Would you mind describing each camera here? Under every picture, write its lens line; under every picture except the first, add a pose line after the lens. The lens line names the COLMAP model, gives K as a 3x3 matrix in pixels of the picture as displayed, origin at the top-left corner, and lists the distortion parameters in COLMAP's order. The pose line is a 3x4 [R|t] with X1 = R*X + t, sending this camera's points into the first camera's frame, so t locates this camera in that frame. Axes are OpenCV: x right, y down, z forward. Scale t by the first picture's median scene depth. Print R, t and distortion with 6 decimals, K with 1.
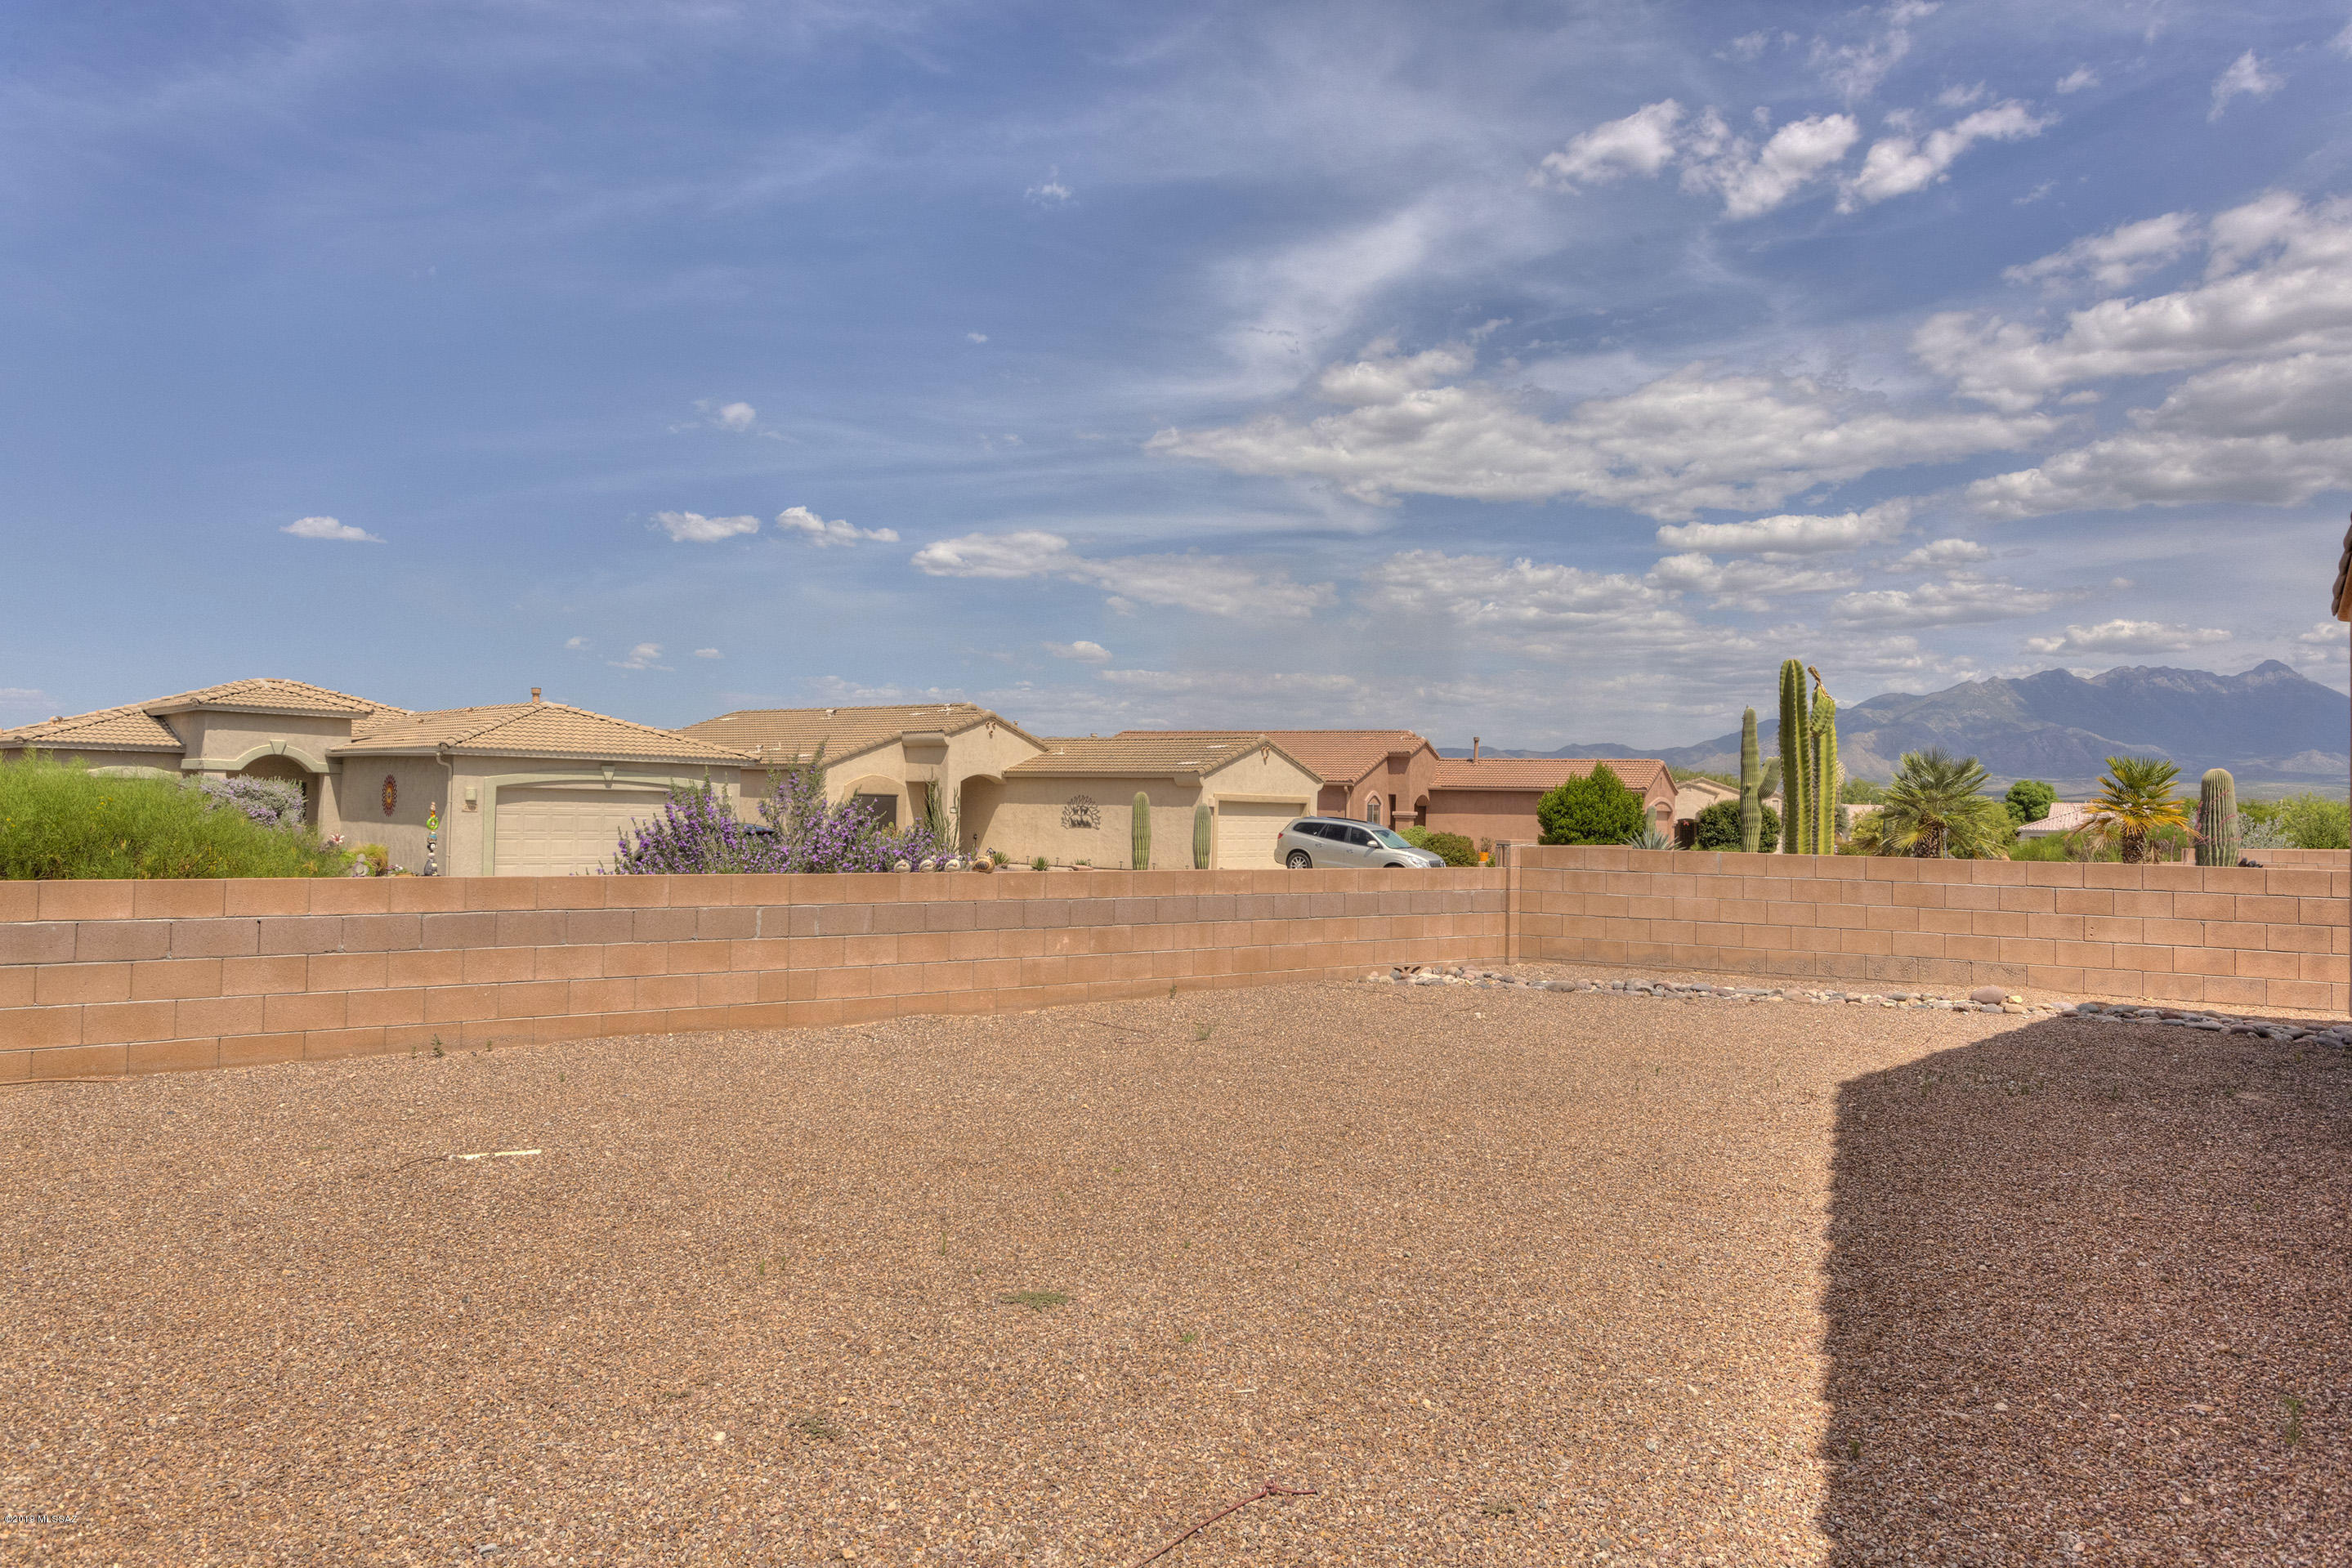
lens RADIAL K [[1490.6, 0, 1176.0], [0, 1490.6, 784.0], [0, 0, 1]] dist [-0.000785, -0.000438]
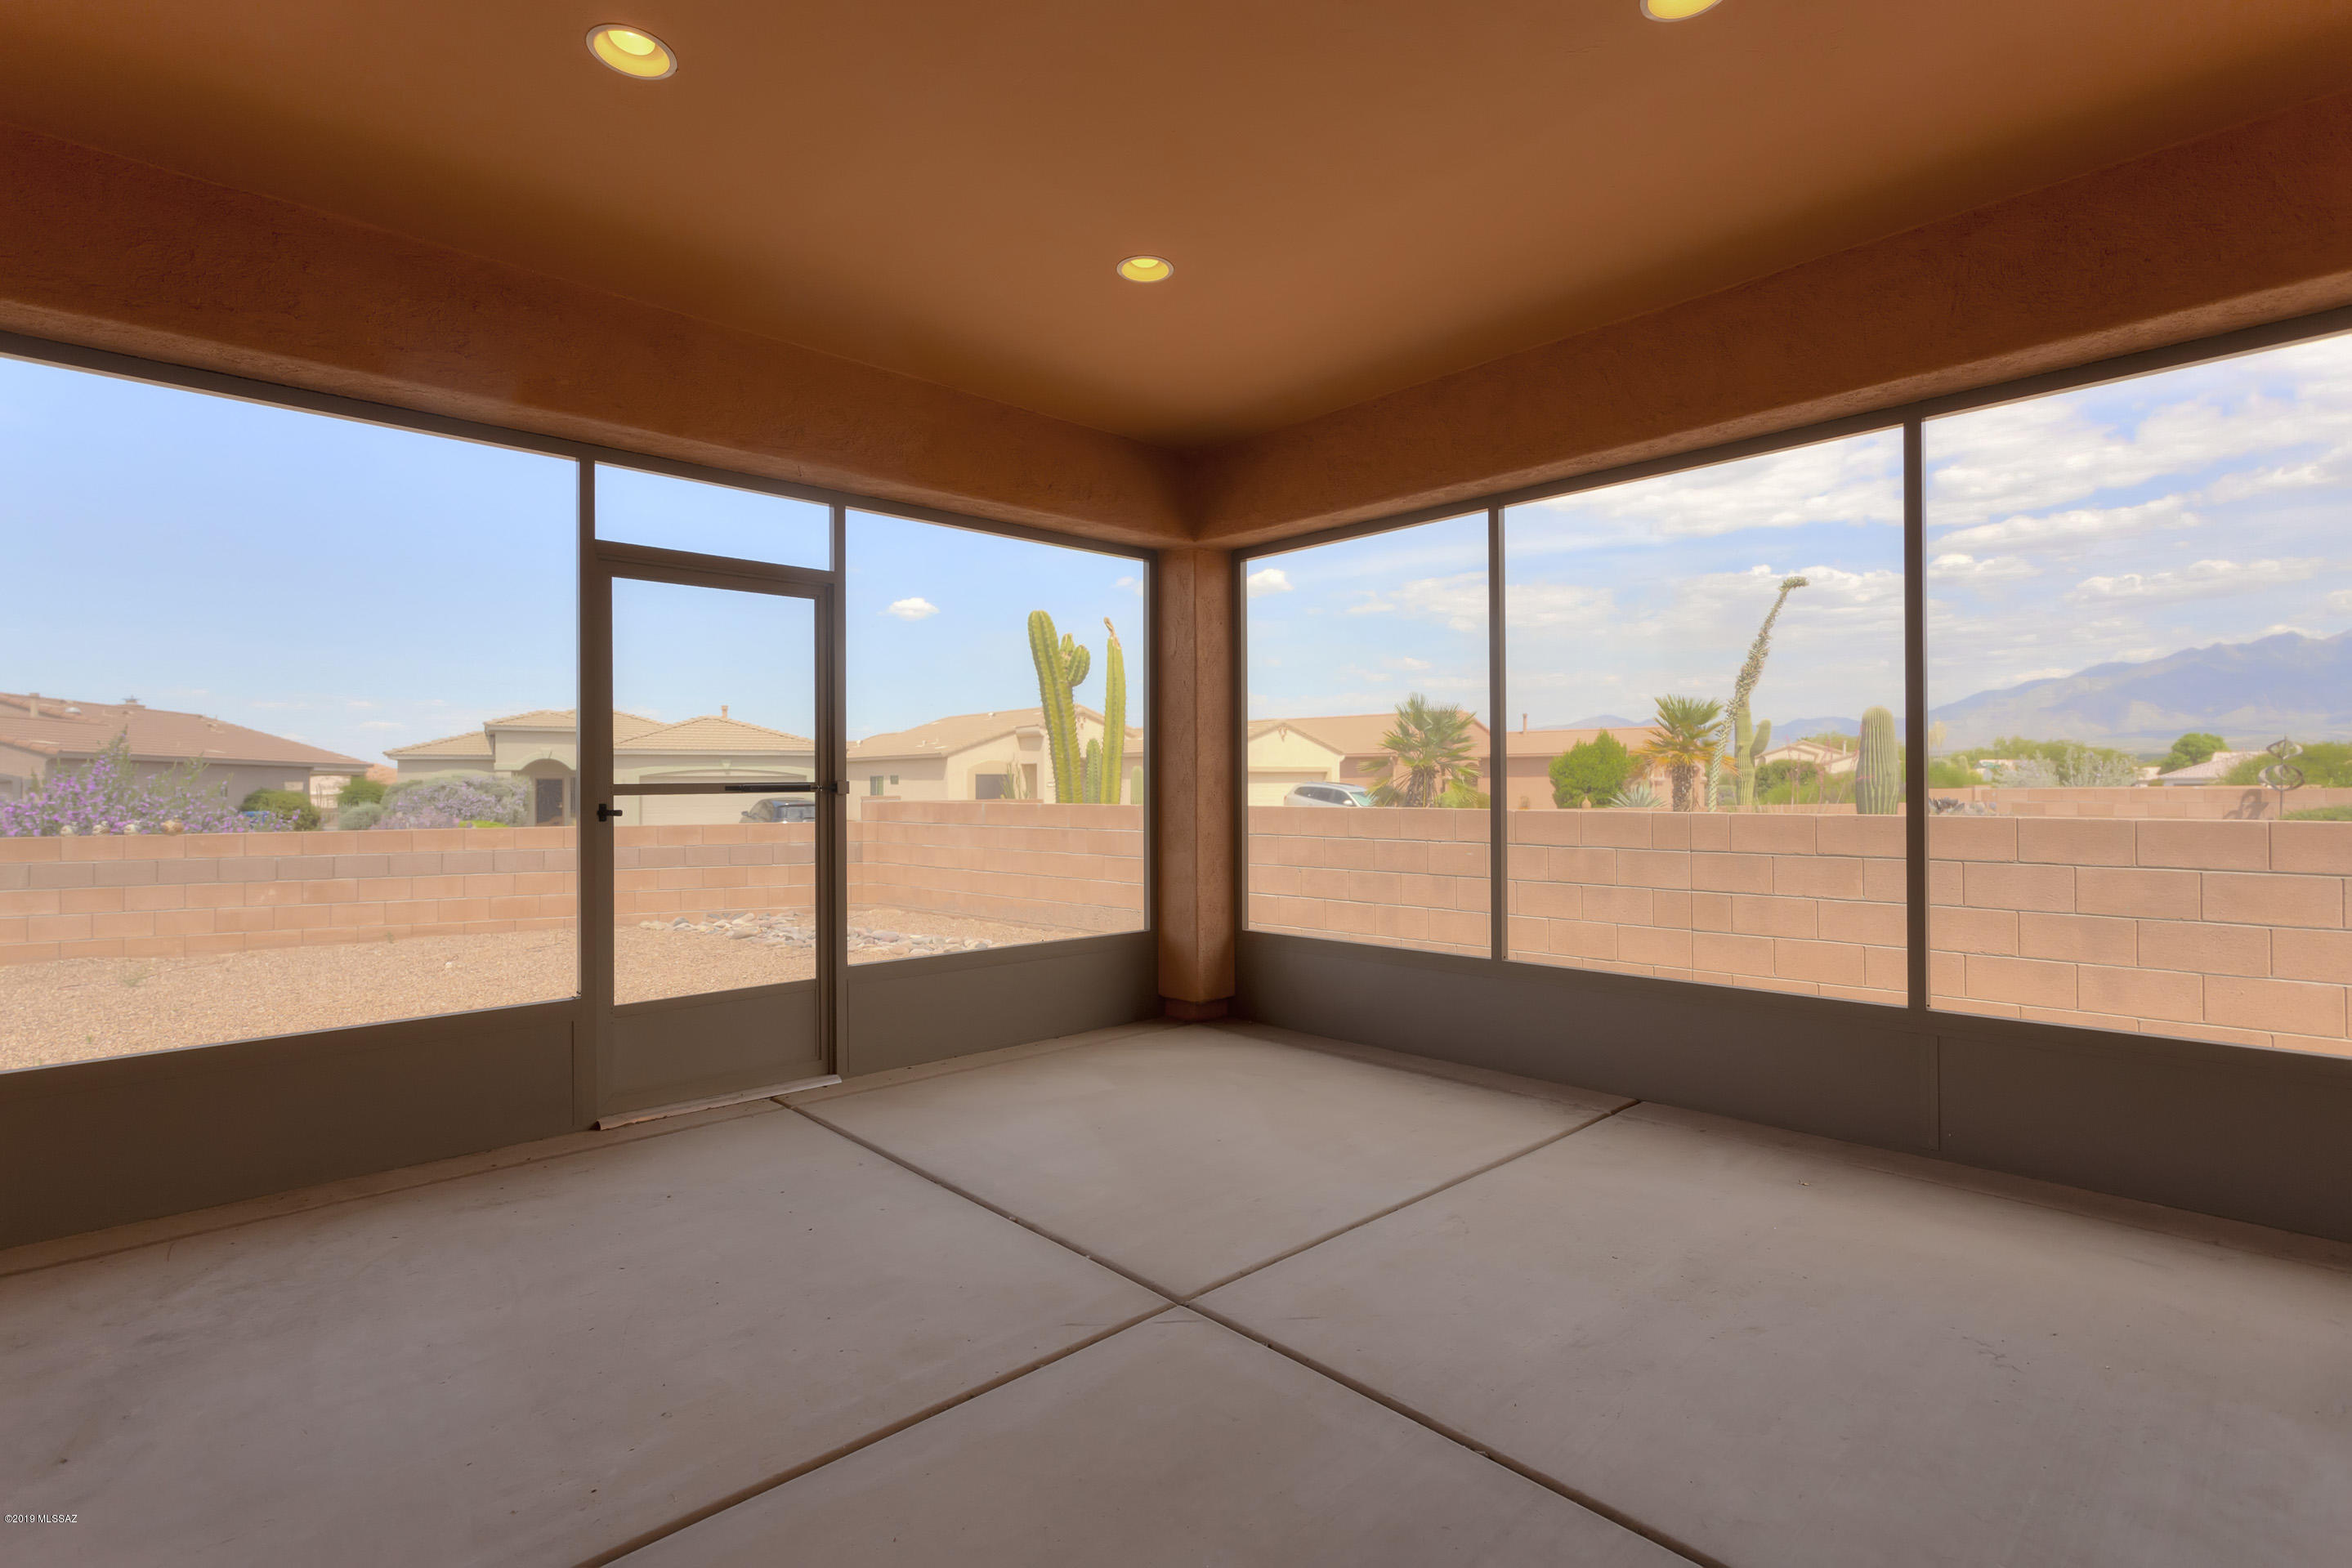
lens RADIAL K [[1102.1, 0, 1175.5], [0, 1102.1, 772.3], [0, 0, 1]] dist [0.006523, 0.000624]
pose [[0.969549, -0.028942, -0.243180, 0.261481], [0.030534, 0.999530, 0.002778, 0.009916], [0.242985, -0.010119, 0.969977, 0.110404]]
